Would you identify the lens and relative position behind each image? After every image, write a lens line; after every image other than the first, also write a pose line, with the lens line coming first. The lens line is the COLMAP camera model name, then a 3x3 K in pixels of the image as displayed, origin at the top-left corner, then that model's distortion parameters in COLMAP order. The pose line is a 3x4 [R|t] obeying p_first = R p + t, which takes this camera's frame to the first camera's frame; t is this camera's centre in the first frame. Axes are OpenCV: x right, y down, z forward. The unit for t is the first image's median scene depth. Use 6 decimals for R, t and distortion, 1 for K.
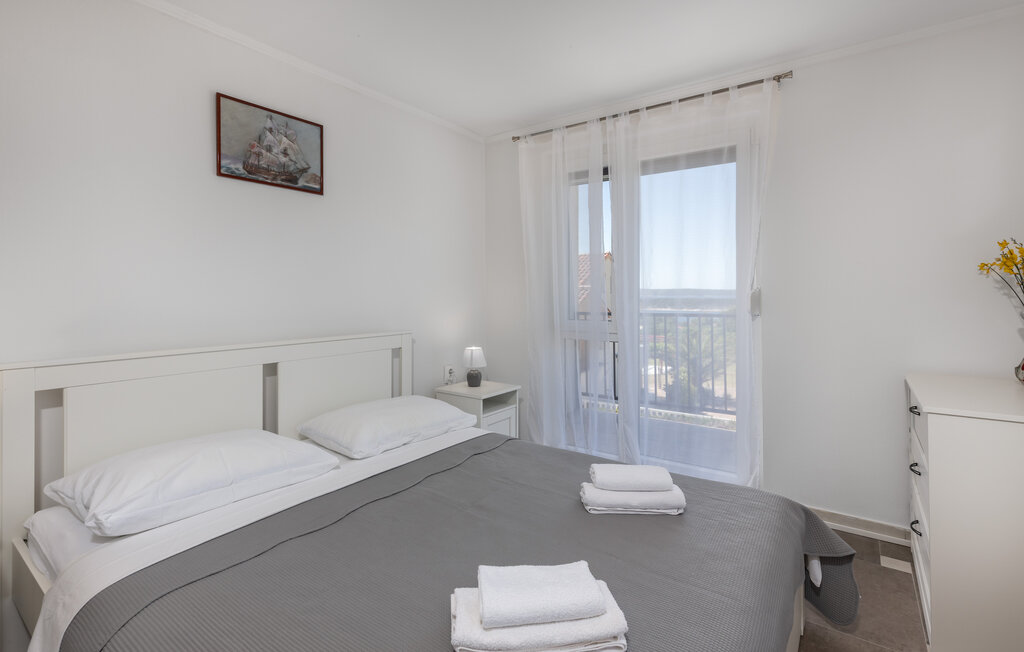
lens RADIAL K [[463.6, 0, 515.1], [0, 463.6, 320.5], [0, 0, 1]] dist [0.000565, -0.000176]
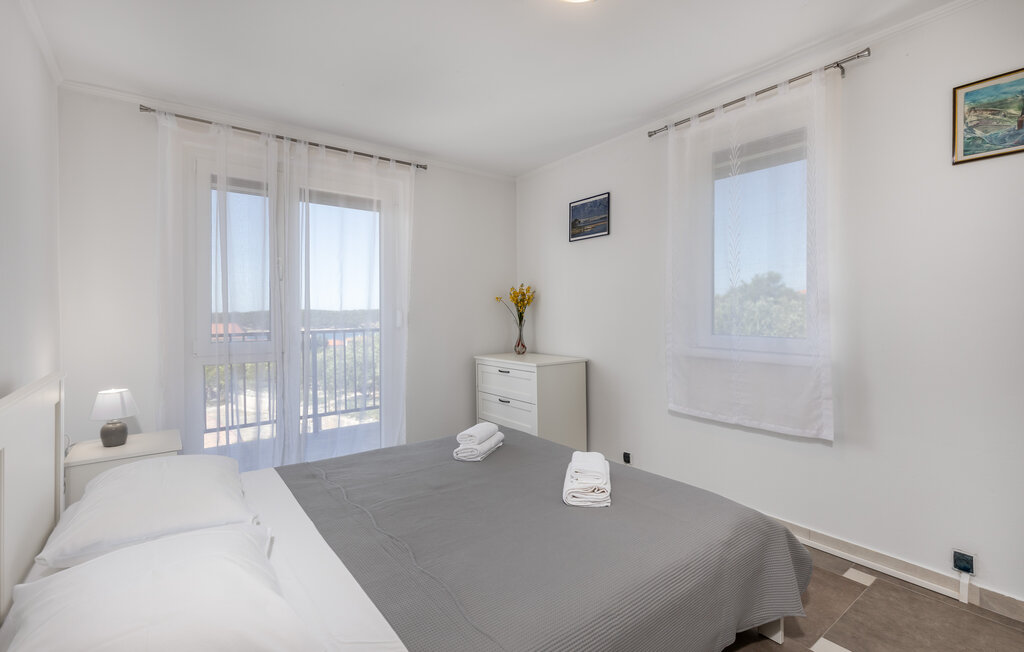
lens RADIAL K [[463.6, 0, 518.3], [0, 463.6, 324.0], [0, 0, 1]] dist [0.000565, -0.000176]
pose [[0.289986, -0.010007, 0.956979, -0.614919], [0.075474, 0.997070, -0.012443, 0.016146], [-0.954050, 0.075835, 0.289891, 0.249510]]
